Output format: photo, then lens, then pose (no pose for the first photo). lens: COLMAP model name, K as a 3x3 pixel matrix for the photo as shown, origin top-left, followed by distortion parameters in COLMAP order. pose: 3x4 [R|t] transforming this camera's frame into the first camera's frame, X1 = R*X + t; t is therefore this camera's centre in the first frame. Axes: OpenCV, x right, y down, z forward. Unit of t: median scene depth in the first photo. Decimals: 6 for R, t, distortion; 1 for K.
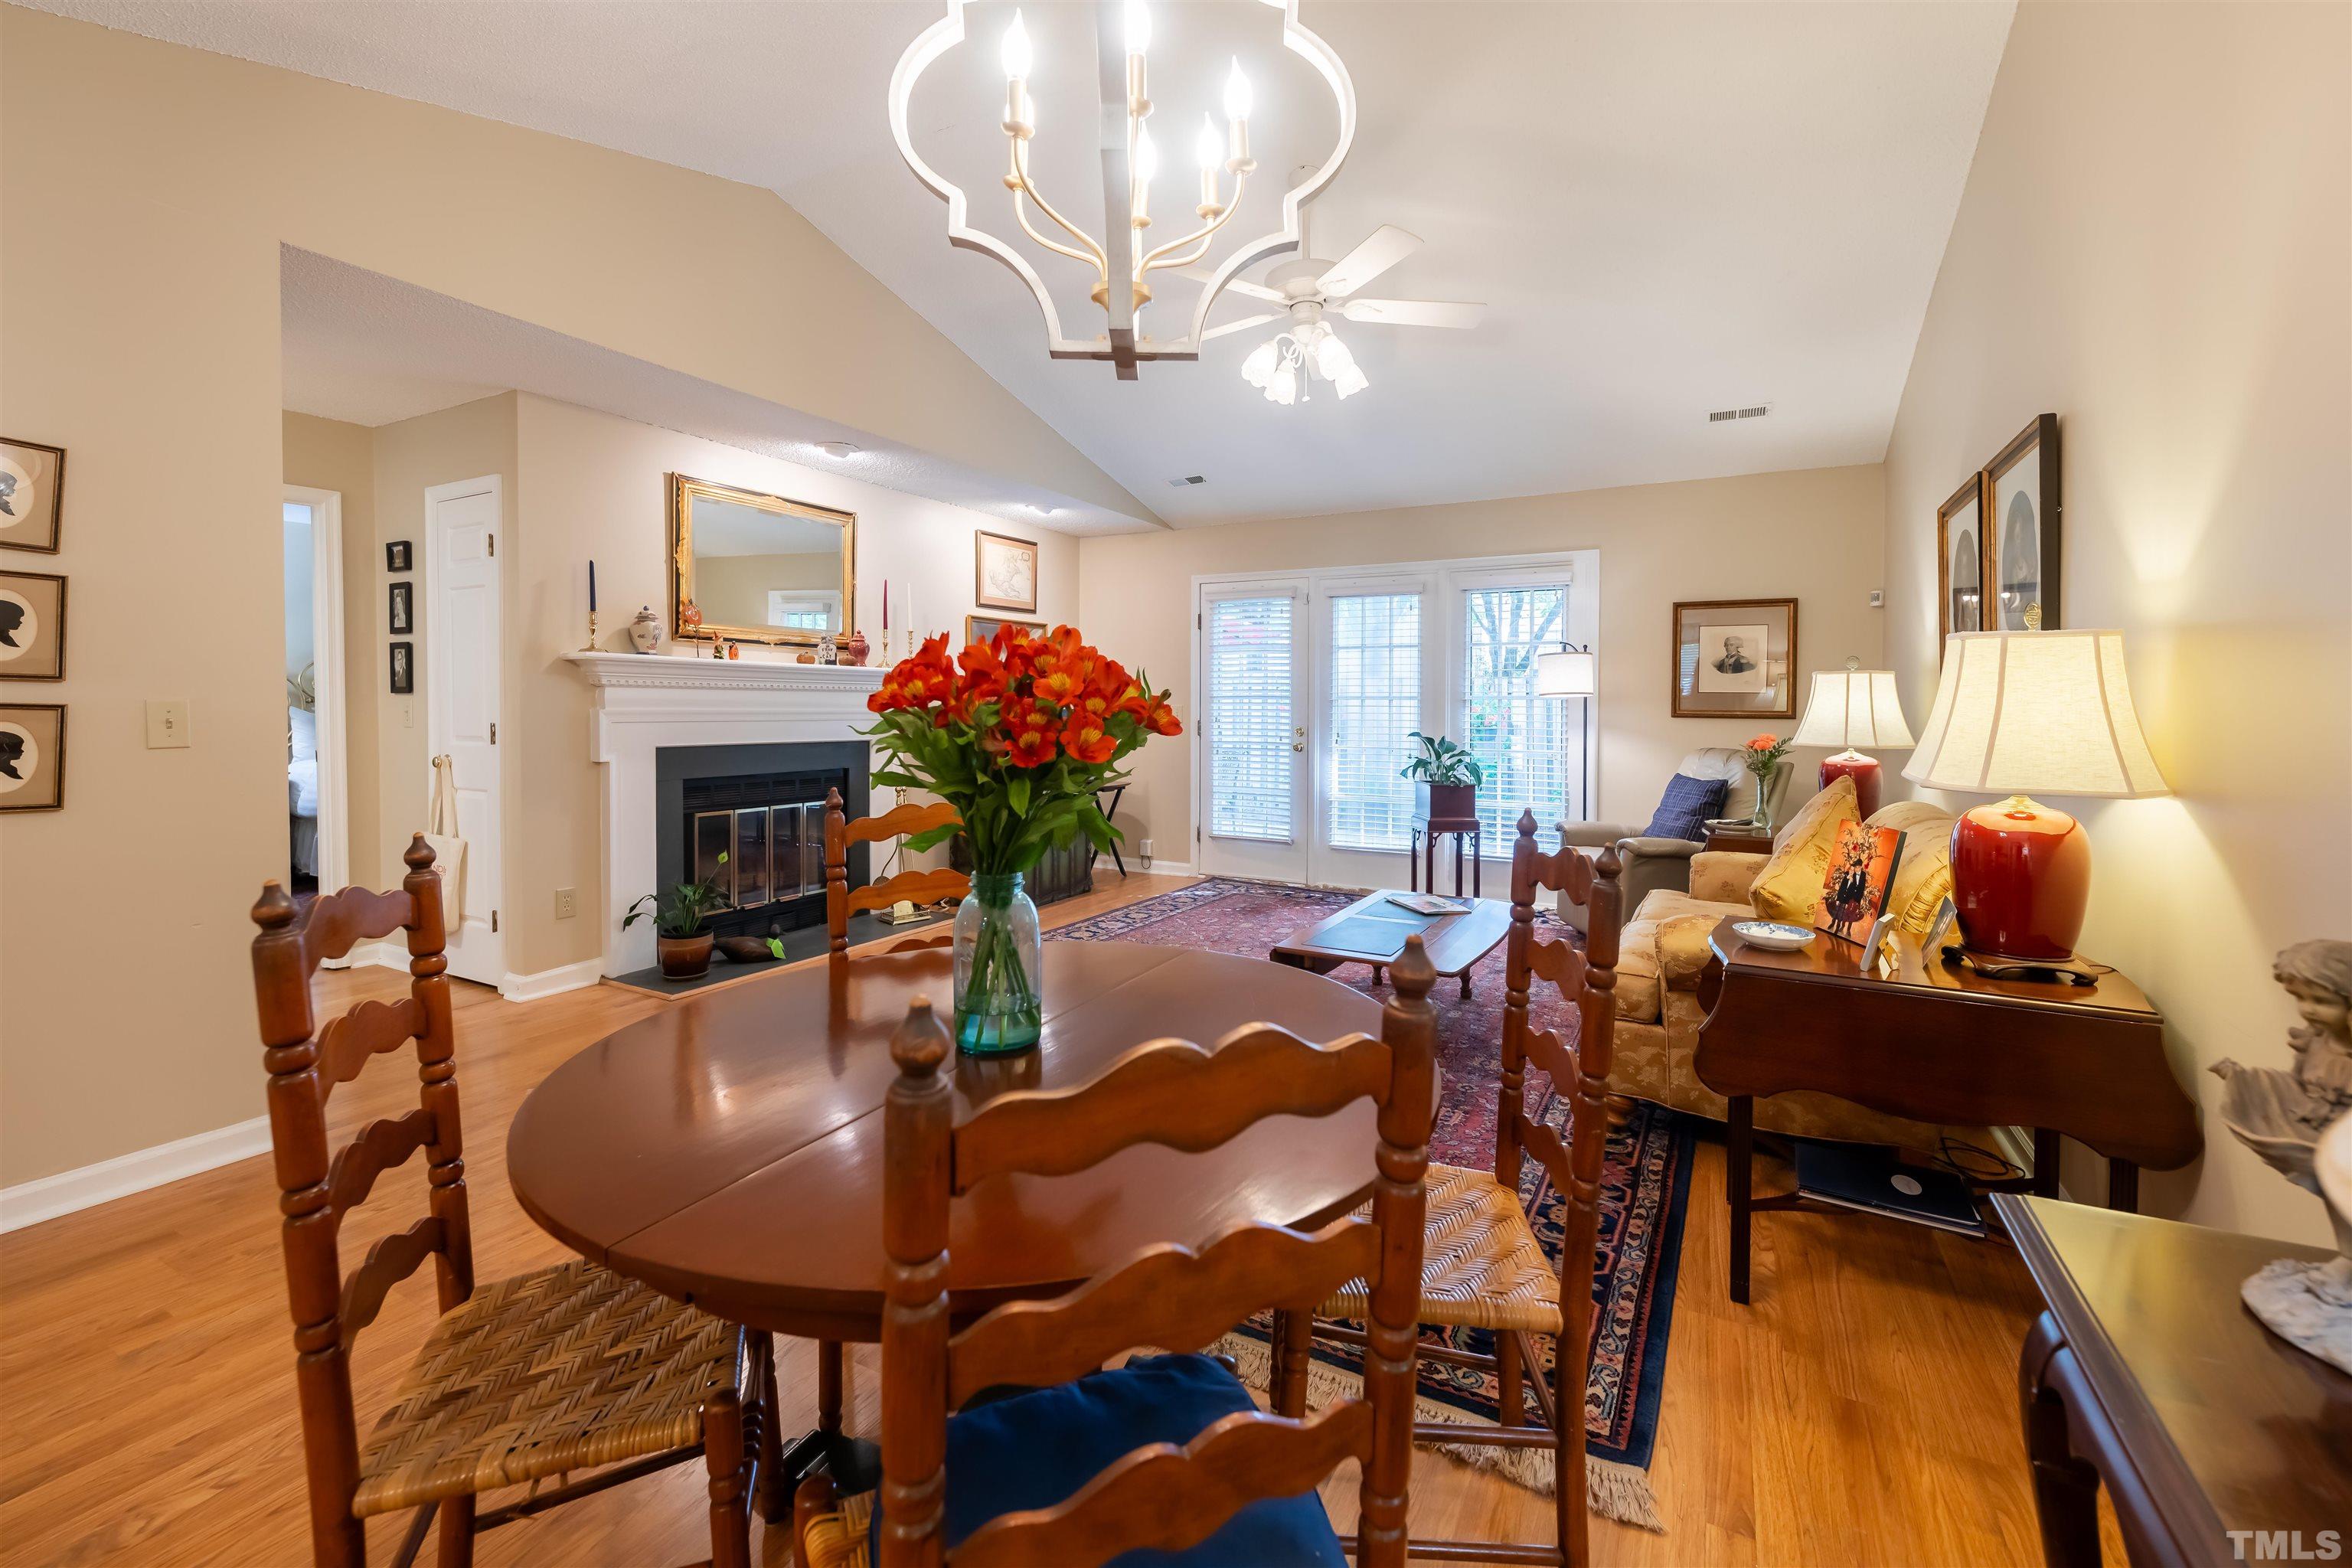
lens RADIAL K [[983.8, 0, 1174.1], [0, 983.8, 728.4], [0, 0, 1]] dist [0.000266, -0.001064]
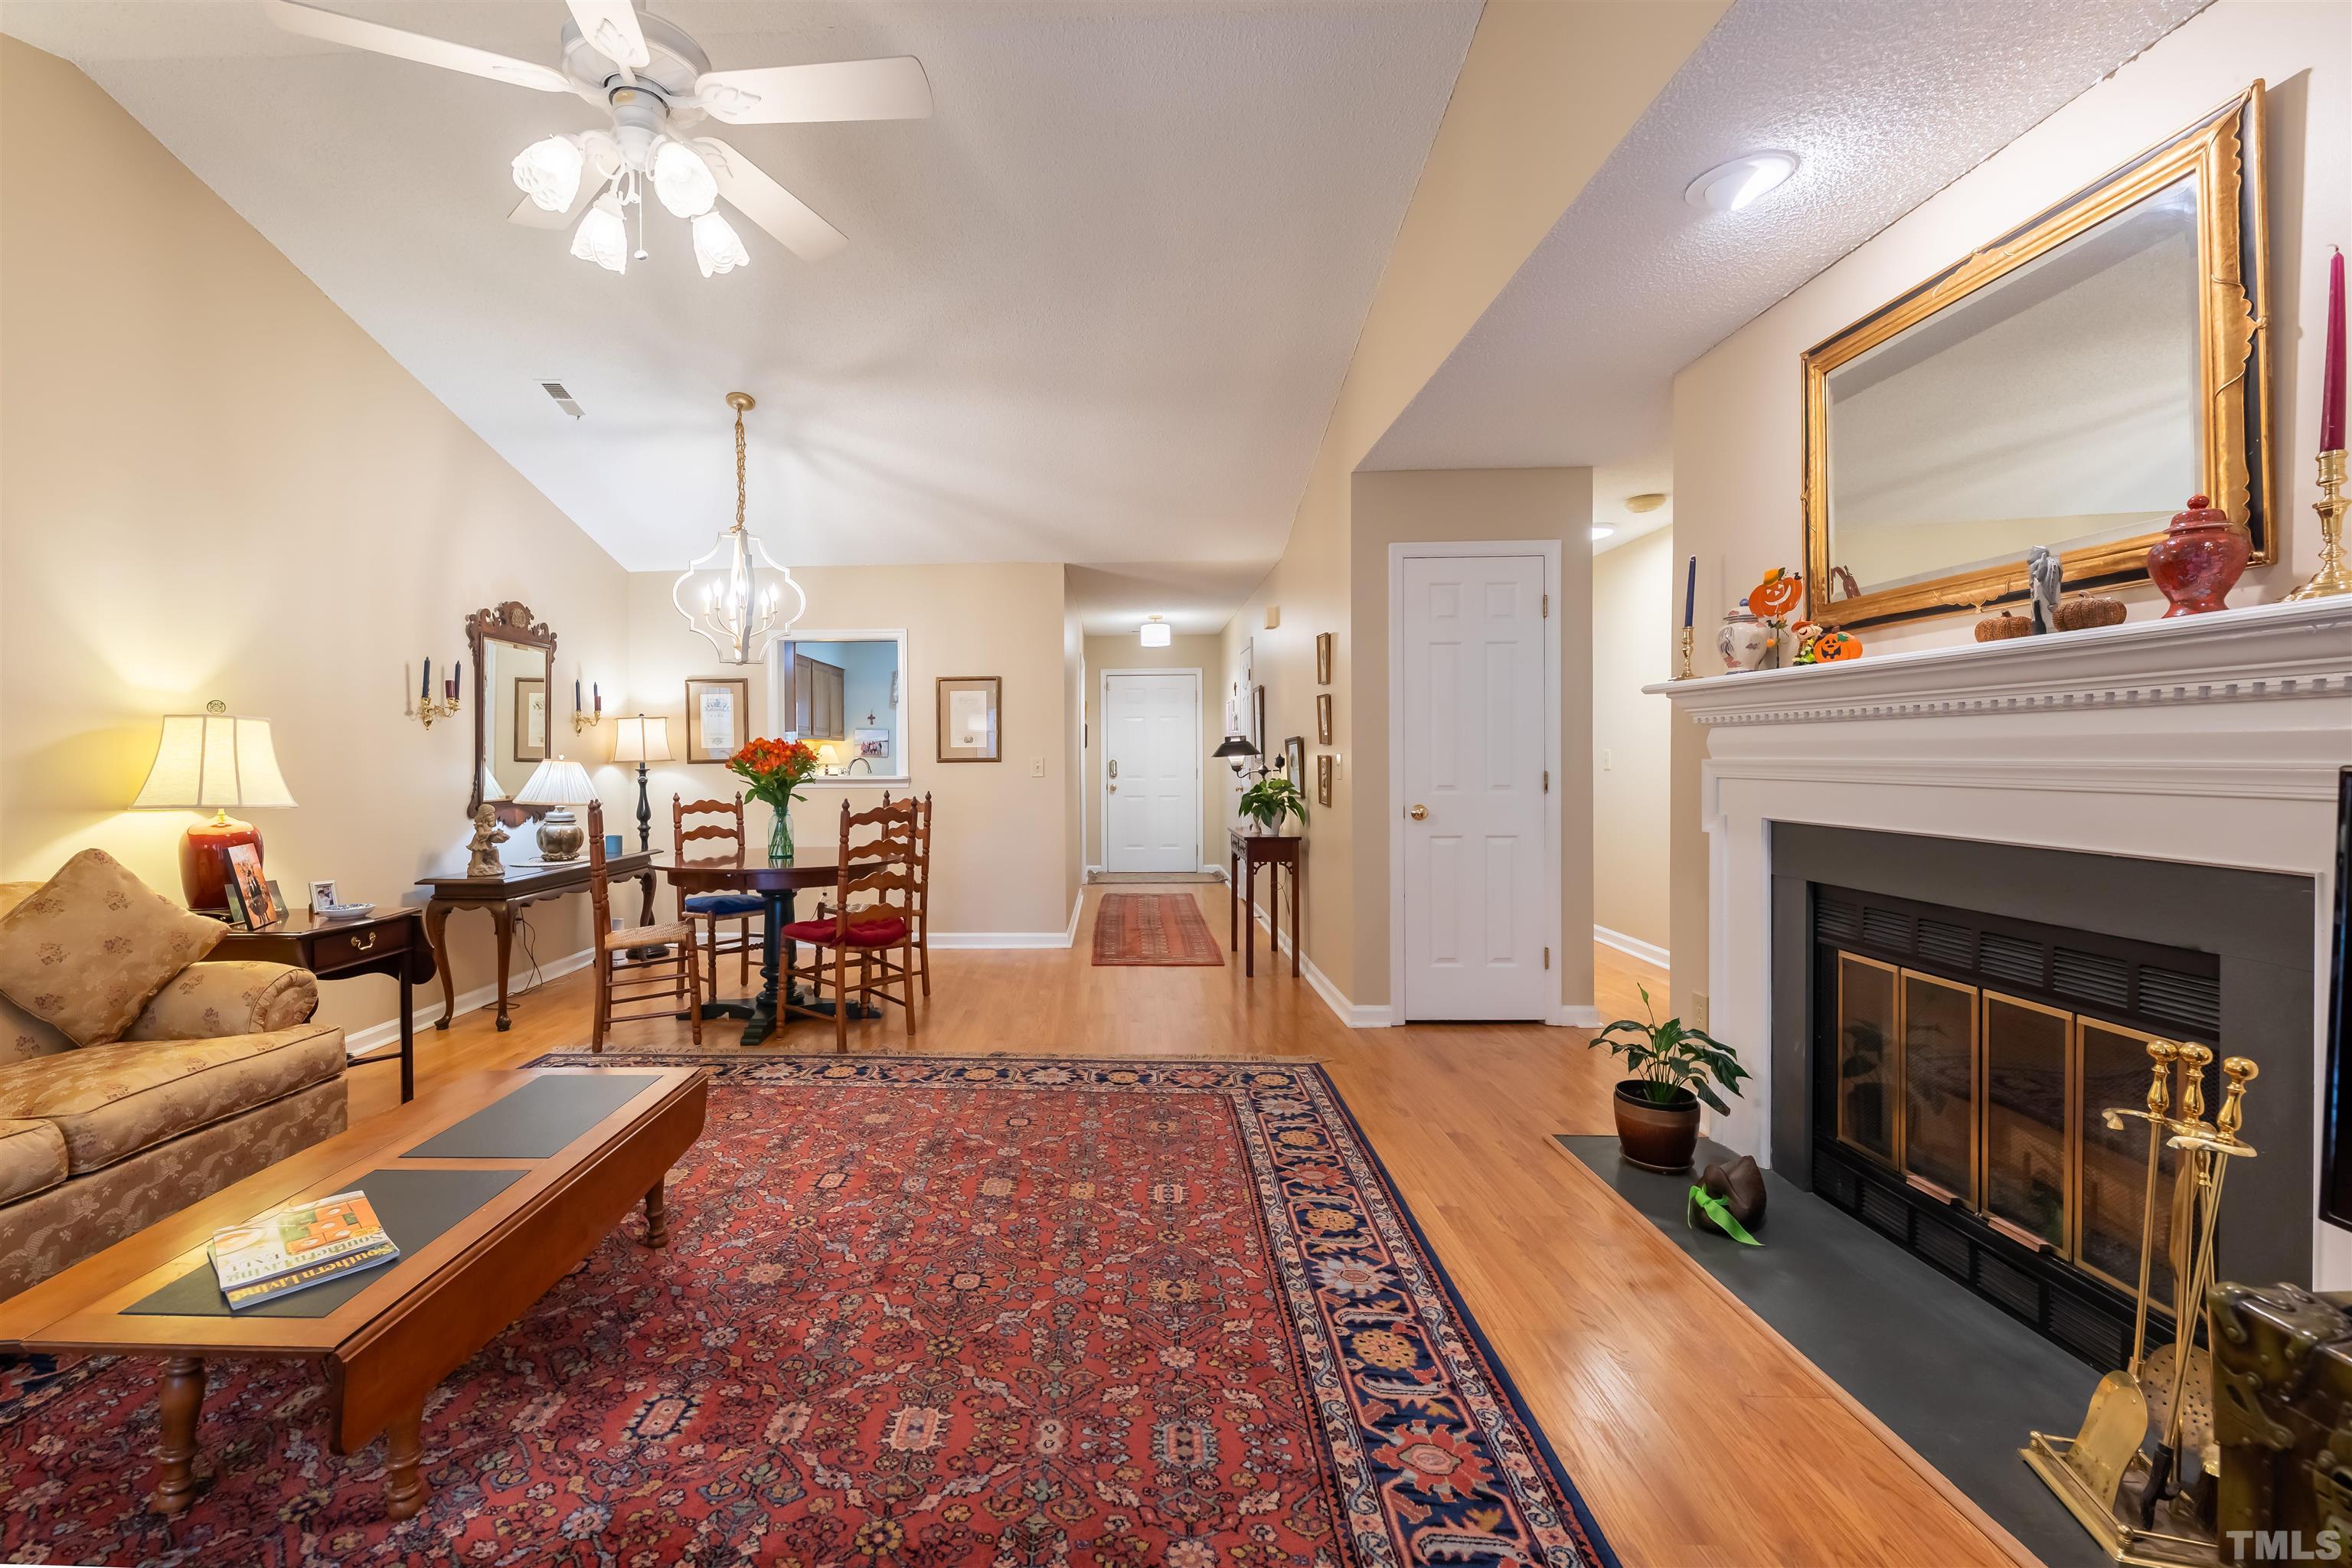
lens RADIAL K [[1001.4, 0, 1106.0], [0, 1001.4, 764.0], [0, 0, 1]] dist [0.001511, -0.003794]
pose [[-0.883143, 0.006024, -0.469066, 0.136950], [-0.004844, 0.999747, 0.021960, -0.027471], [0.469079, 0.021666, -0.882890, 1.314483]]
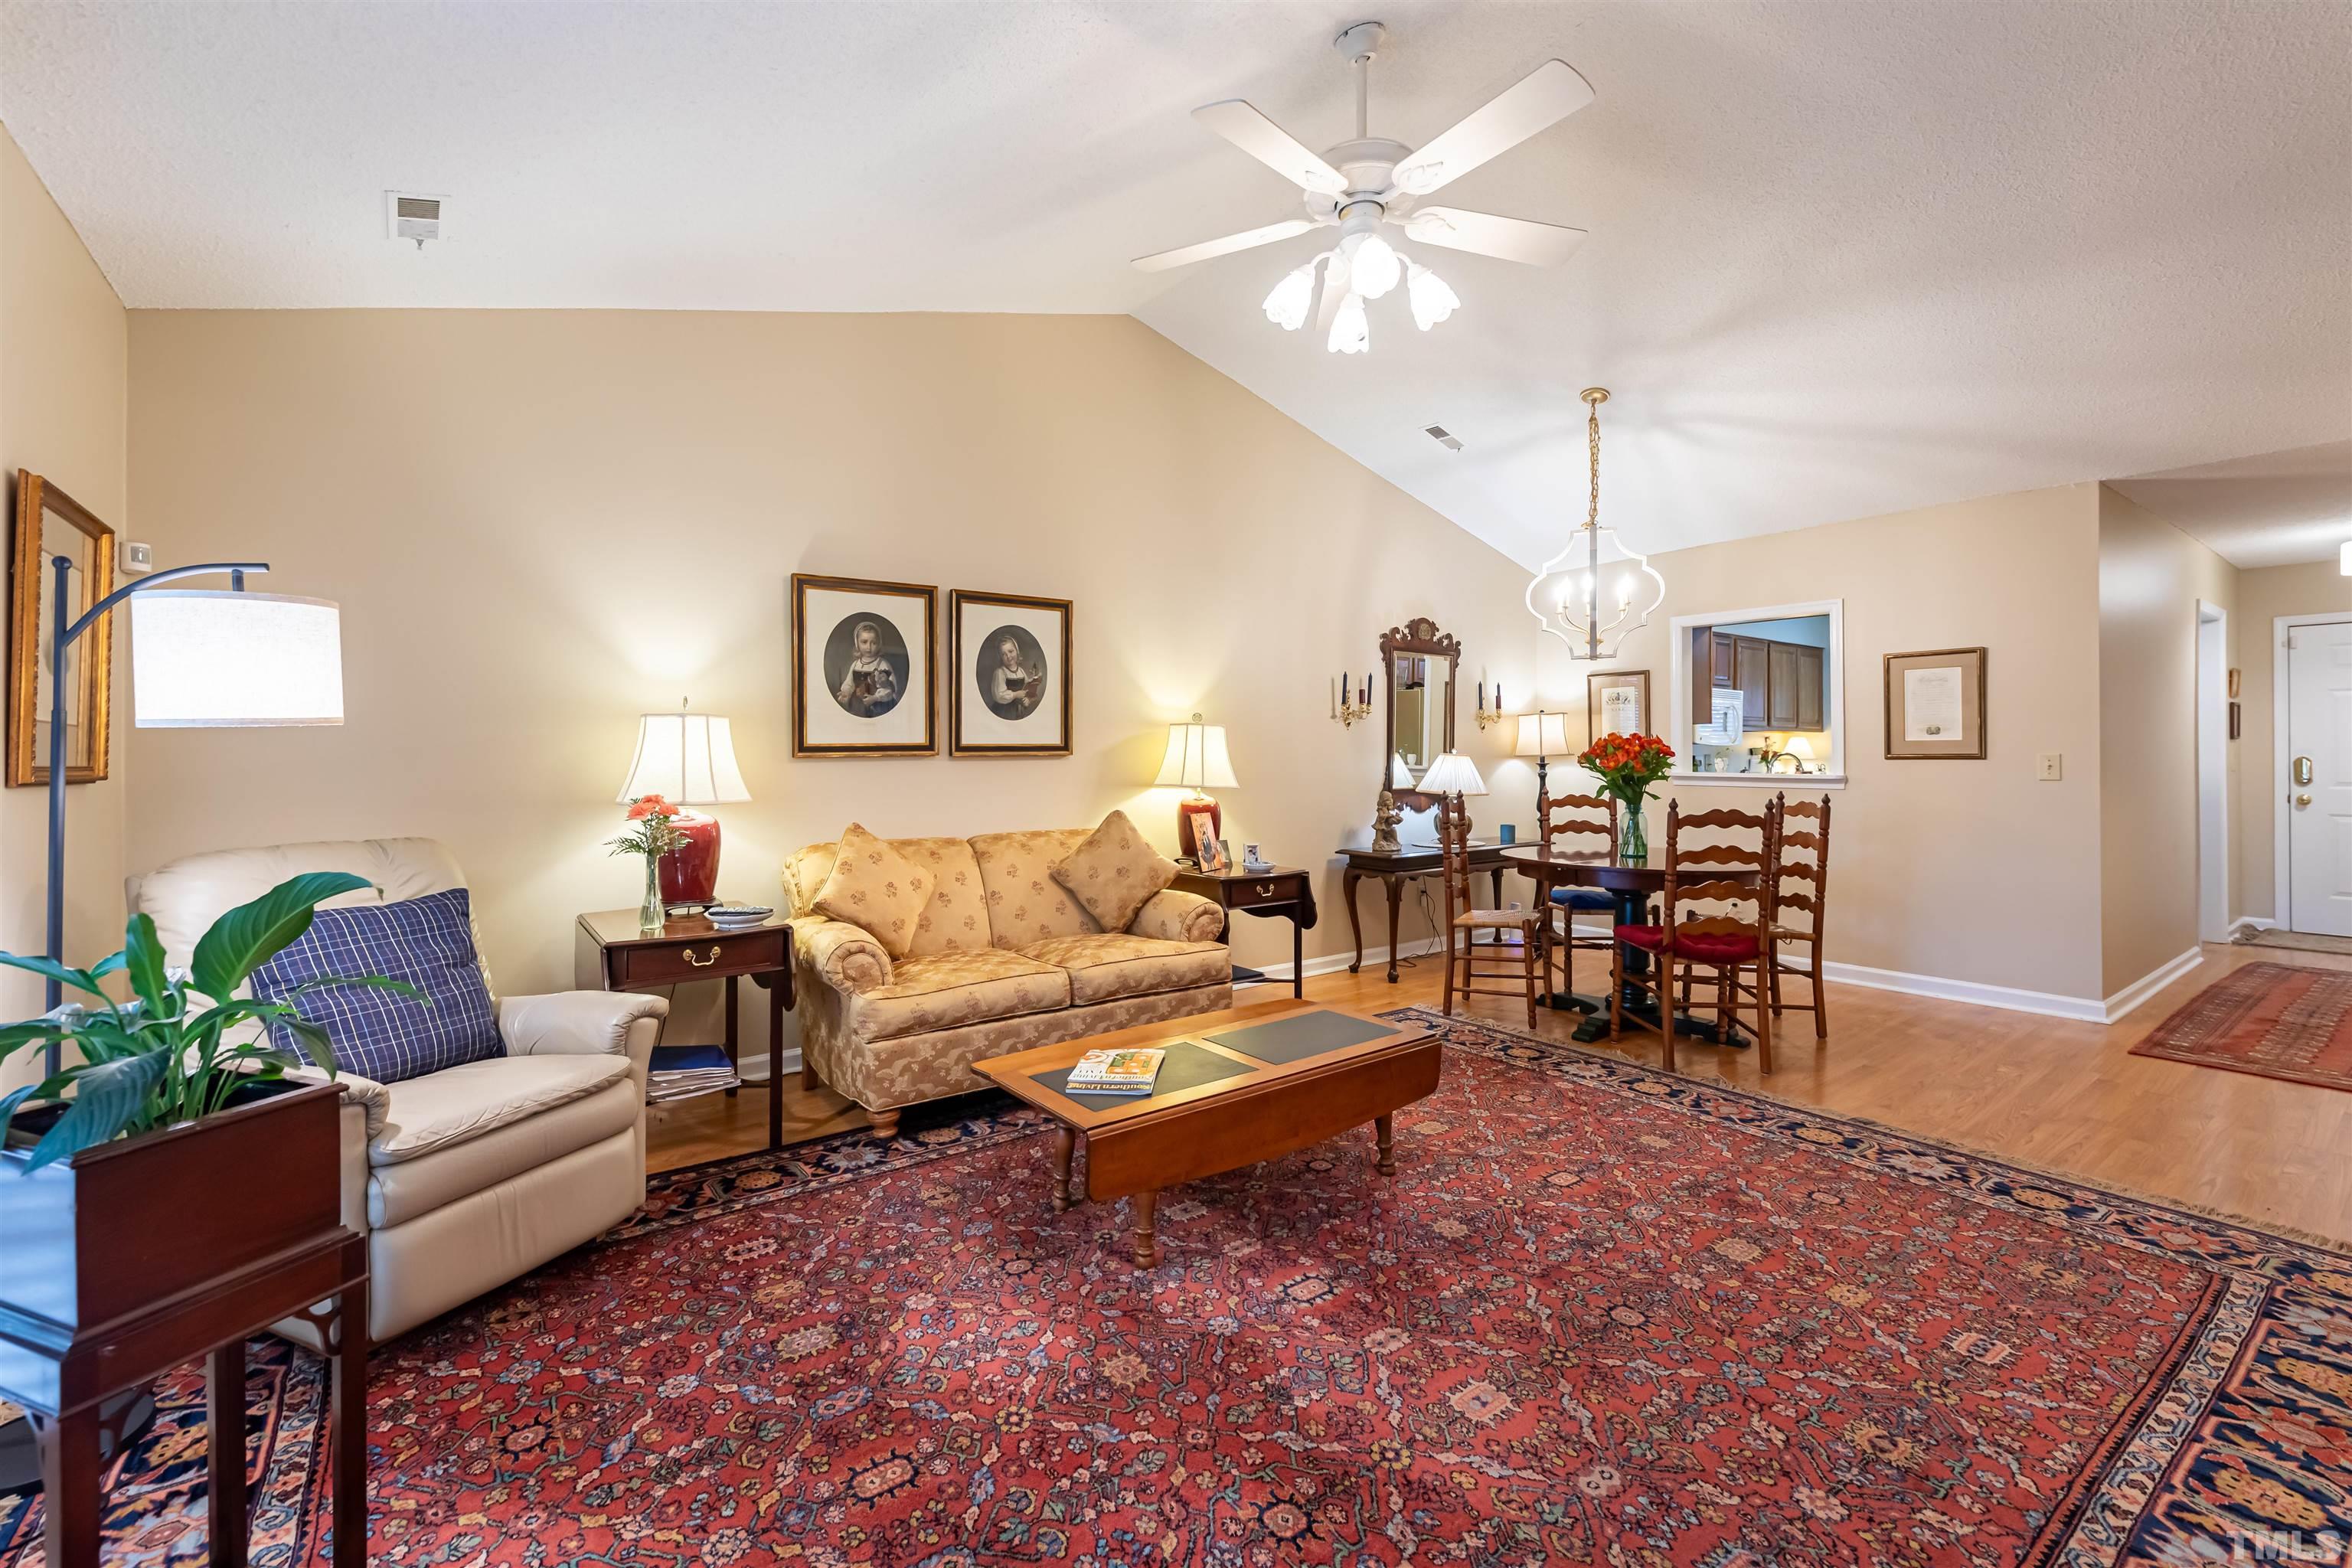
lens RADIAL K [[1013.2, 0, 1122.7], [0, 1013.2, 748.2], [0, 0, 1]] dist [-0.001367, -0.002648]
pose [[-0.901804, 0.002738, 0.432137, -0.022447], [0.009010, 0.999882, 0.012467, -0.031874], [-0.432052, 0.015136, -0.901722, 1.369845]]
